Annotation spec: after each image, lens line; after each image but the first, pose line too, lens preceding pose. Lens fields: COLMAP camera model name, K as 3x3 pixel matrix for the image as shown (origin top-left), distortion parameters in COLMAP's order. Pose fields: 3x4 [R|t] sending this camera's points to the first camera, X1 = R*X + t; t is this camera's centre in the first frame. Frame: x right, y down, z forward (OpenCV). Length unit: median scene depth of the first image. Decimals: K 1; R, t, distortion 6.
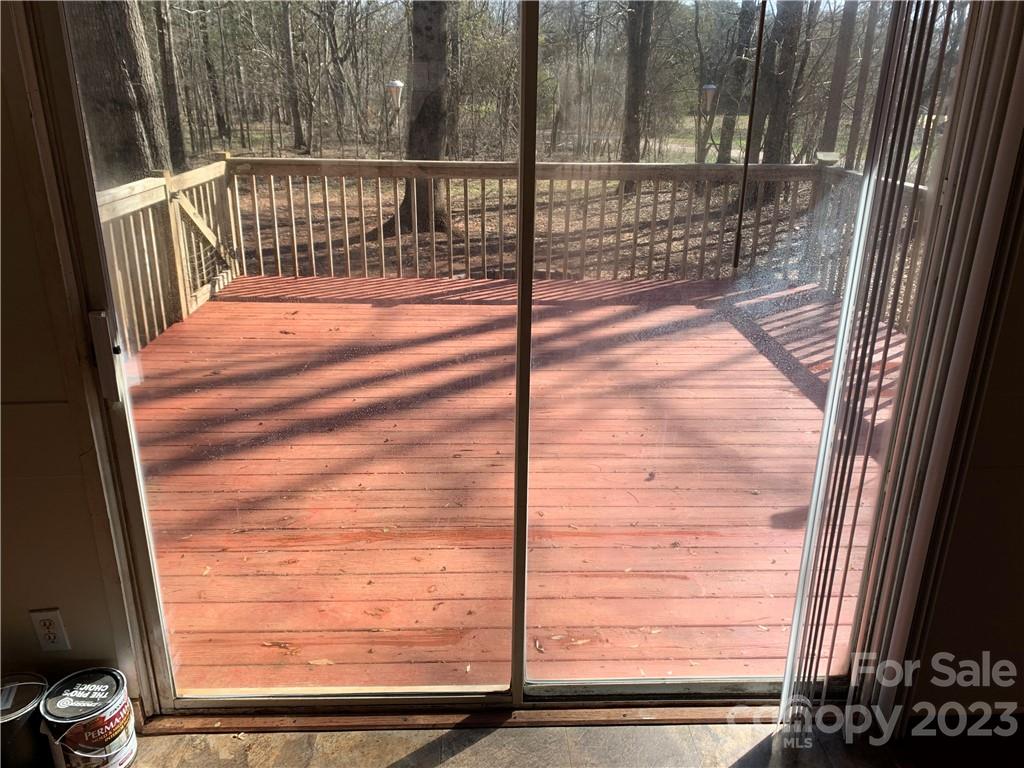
lens RADIAL K [[774.8, 0, 505.6], [0, 774.8, 384.7], [0, 0, 1]] dist [0.018963, 0.004792]
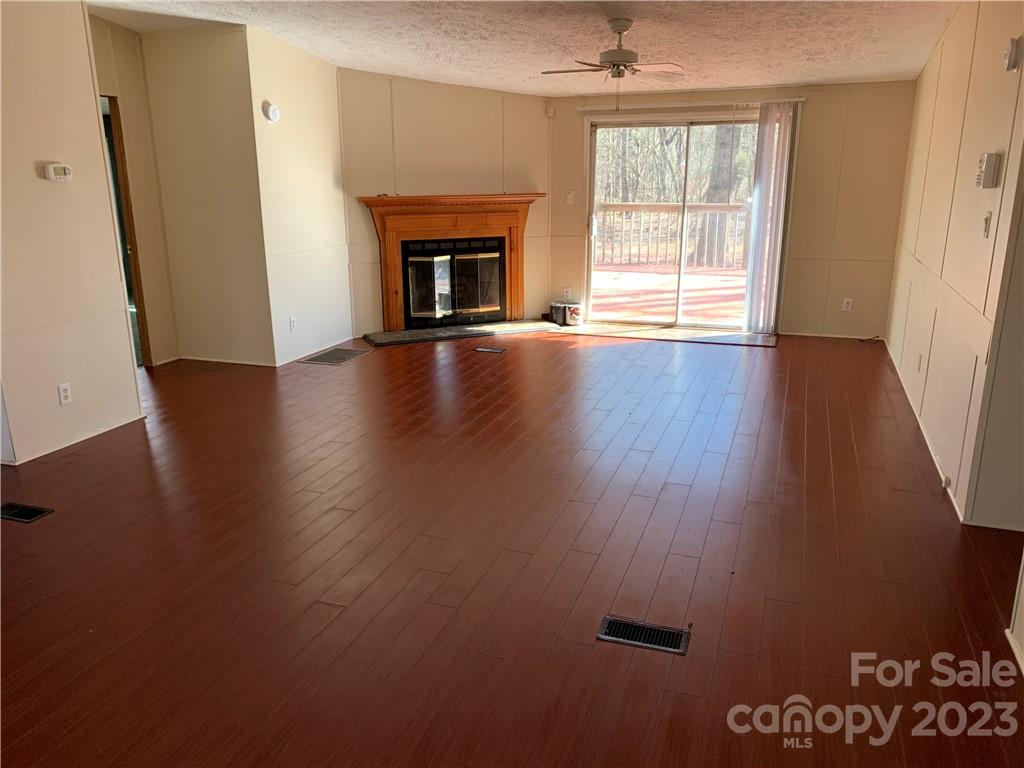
lens RADIAL K [[774.8, 0, 511.1], [0, 774.8, 385.2], [0, 0, 1]] dist [0.018963, 0.004792]
pose [[0.925016, 0.077575, -0.371923, 0.045880], [-0.109261, 0.991895, -0.064859, 0.063655], [0.363877, 0.100632, 0.925995, -0.177138]]
